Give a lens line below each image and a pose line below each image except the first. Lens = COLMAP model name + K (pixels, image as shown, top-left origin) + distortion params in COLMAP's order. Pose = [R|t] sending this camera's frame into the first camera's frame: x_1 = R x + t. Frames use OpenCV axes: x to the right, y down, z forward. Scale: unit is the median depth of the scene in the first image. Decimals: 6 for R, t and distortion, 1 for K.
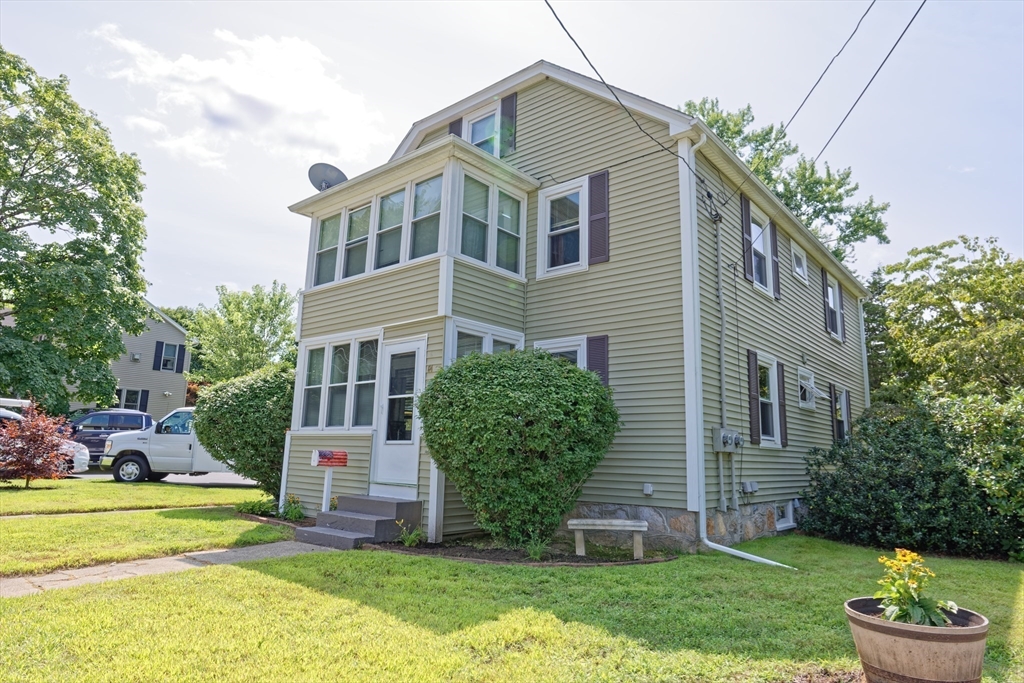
lens RADIAL K [[618.2, 0, 512.0], [0, 618.2, 341.5], [0, 0, 1]] dist [-0.000978, -0.000386]
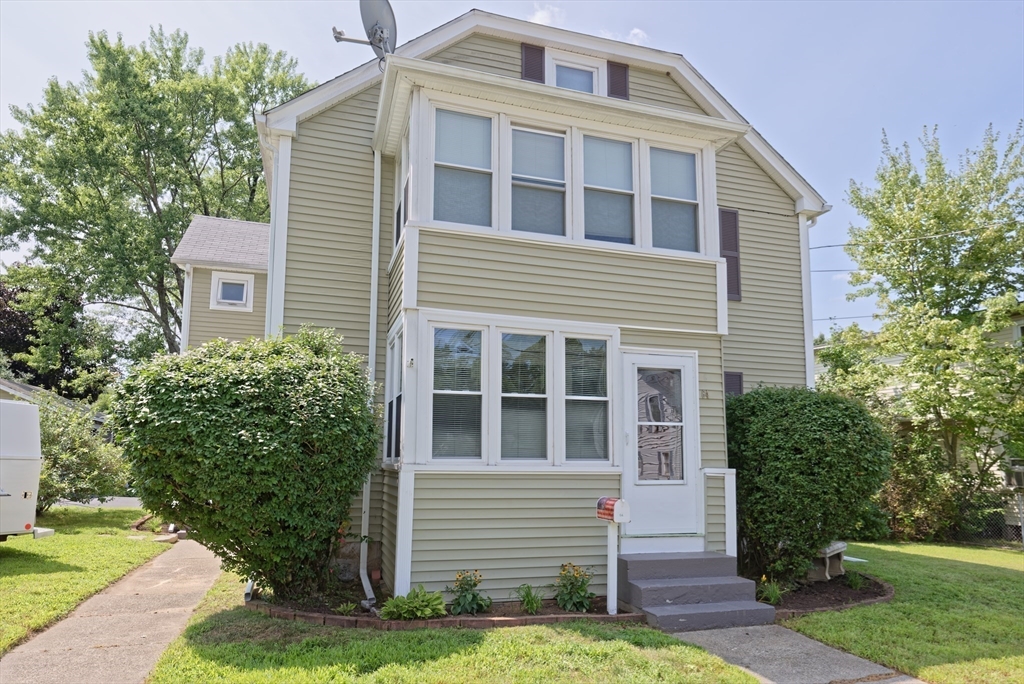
lens RADIAL K [[649.1, 0, 513.5], [0, 649.1, 394.6], [0, 0, 1]] dist [0.002338, 0.000381]
pose [[0.543508, 0.071217, 0.836378, -0.911643], [-0.152838, 0.988135, 0.015181, 0.063842], [-0.825373, -0.136081, 0.547944, 0.663293]]
